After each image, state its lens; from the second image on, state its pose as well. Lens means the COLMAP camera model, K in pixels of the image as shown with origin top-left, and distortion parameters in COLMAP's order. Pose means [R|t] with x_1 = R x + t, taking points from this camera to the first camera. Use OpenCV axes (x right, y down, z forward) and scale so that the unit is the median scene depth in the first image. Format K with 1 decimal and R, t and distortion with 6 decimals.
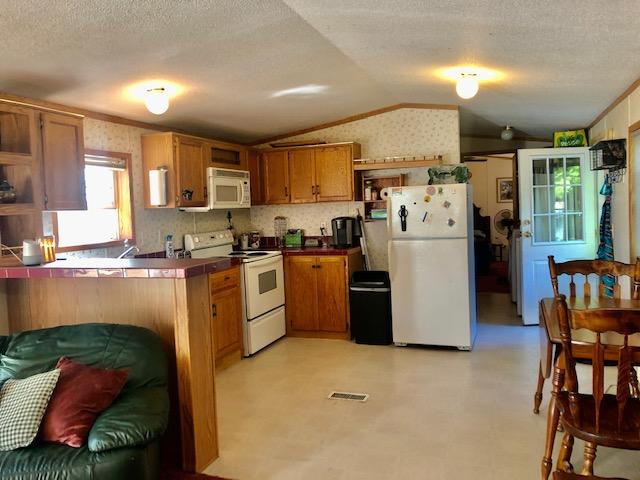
lens RADIAL K [[522.1, 0, 319.5], [0, 522.1, 237.4], [0, 0, 1]] dist [0.033867, -0.025709]
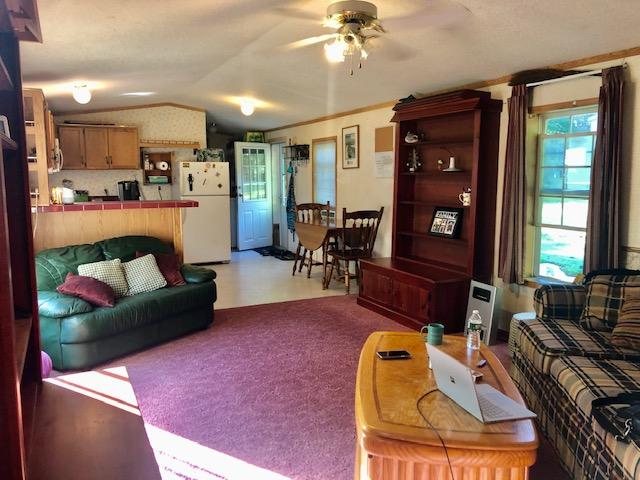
lens RADIAL K [[522.1, 0, 320.4], [0, 522.1, 239.5], [0, 0, 1]] dist [0.033867, -0.025709]
pose [[0.727344, -0.045651, 0.684753, -0.550012], [0.012876, 0.998517, 0.052893, 0.048596], [-0.686152, -0.029655, 0.726853, -0.346044]]
